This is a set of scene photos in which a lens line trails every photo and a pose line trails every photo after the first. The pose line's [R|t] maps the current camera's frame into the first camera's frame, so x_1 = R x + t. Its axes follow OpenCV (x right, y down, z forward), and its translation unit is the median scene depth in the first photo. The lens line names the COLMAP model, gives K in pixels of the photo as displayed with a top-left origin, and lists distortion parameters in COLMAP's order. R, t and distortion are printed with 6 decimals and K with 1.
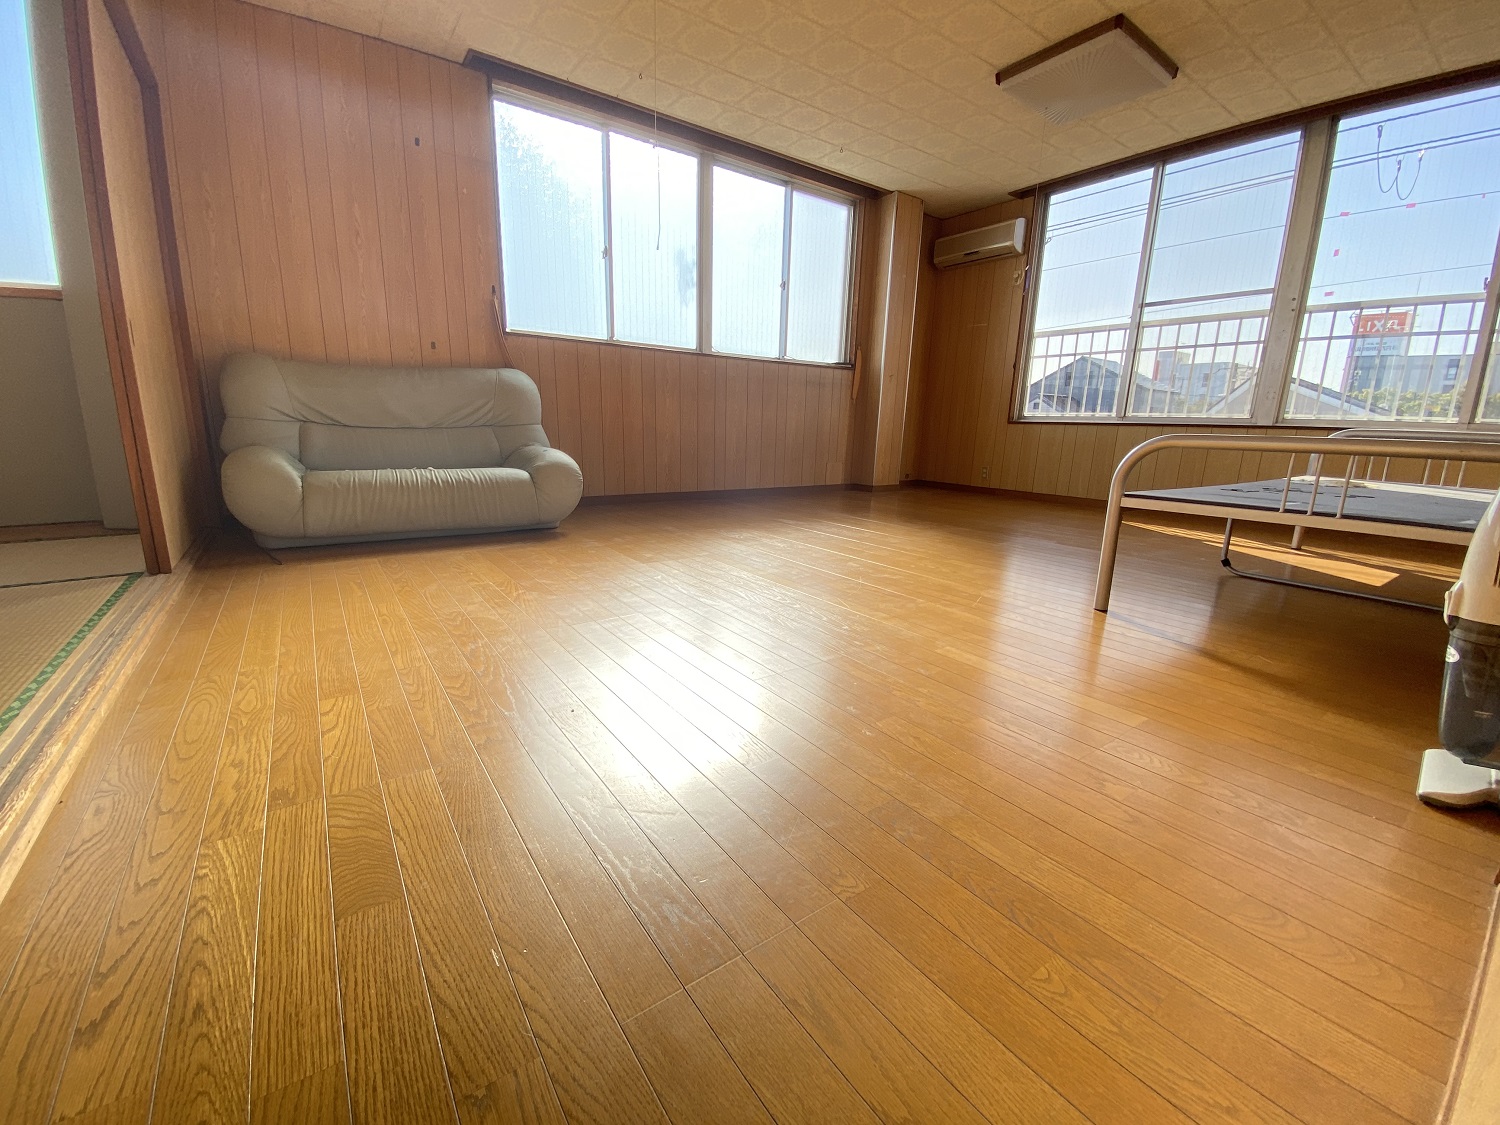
lens RADIAL K [[610.3, 0, 750.0], [0, 610.3, 562.5], [0, 0, 1]] dist [0.022409, -0.022766]
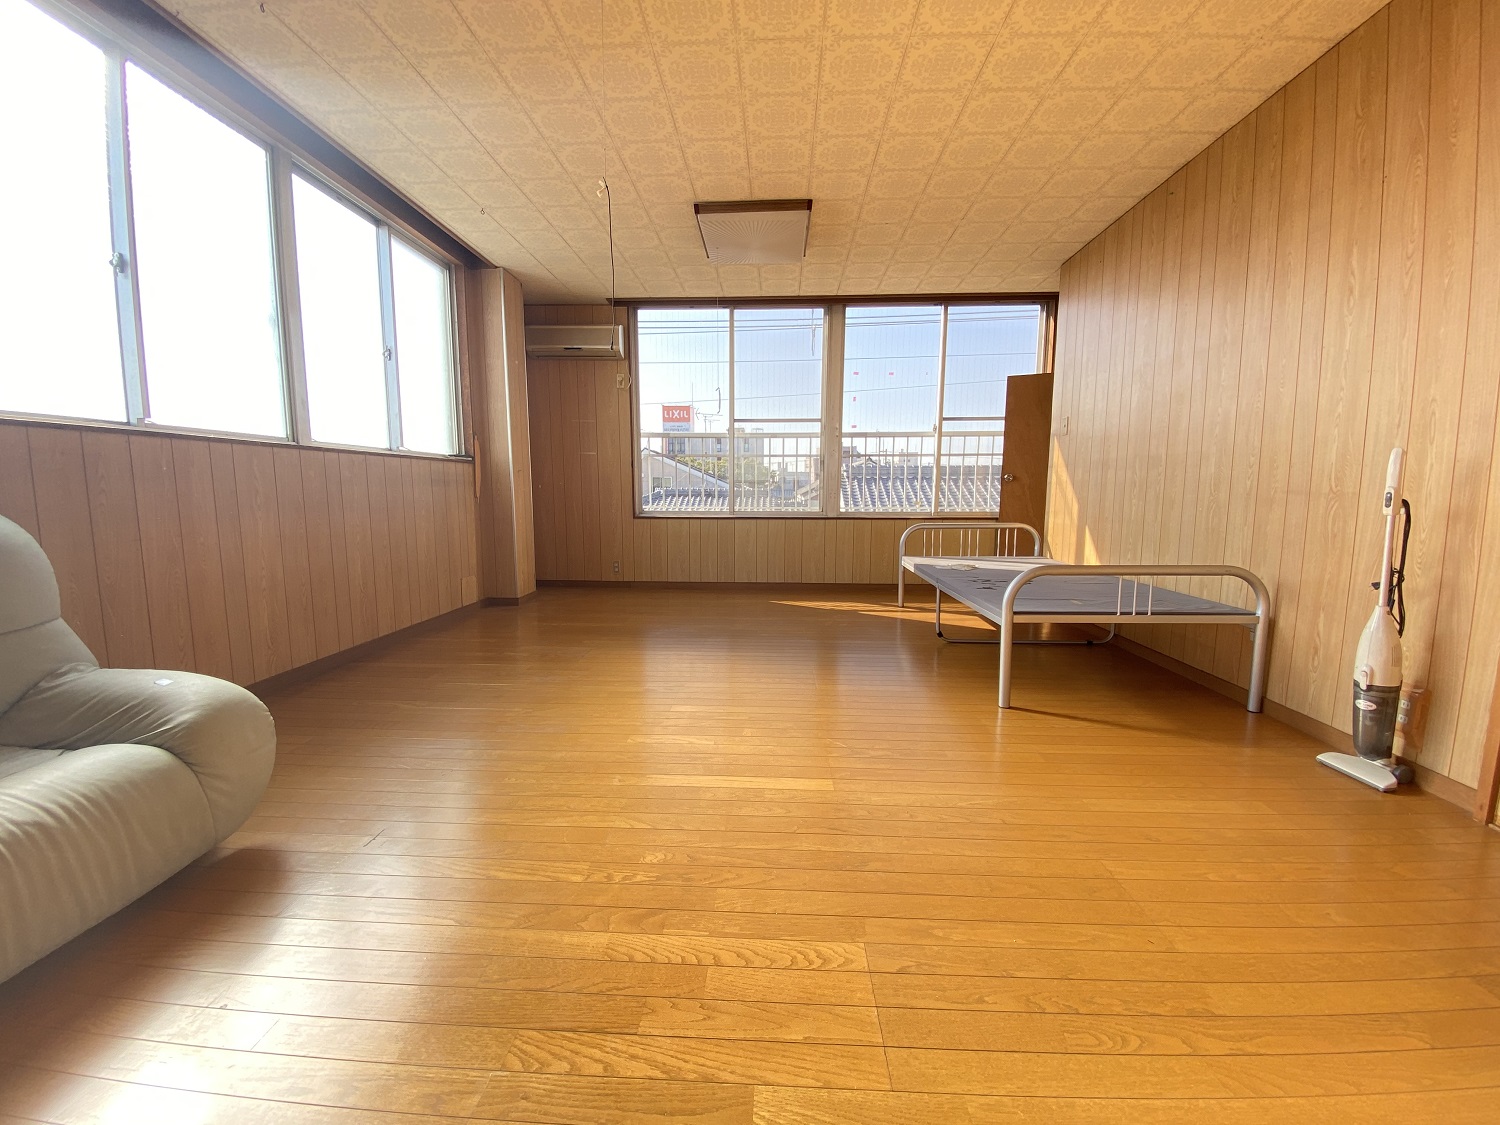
lens RADIAL K [[610.3, 0, 750.0], [0, 610.3, 562.5], [0, 0, 1]] dist [0.022409, -0.022766]
pose [[0.621964, -0.110798, 0.775167, -0.281094], [0.185916, 0.982527, -0.008735, -0.125049], [-0.760655, 0.149549, 0.631696, 0.254552]]
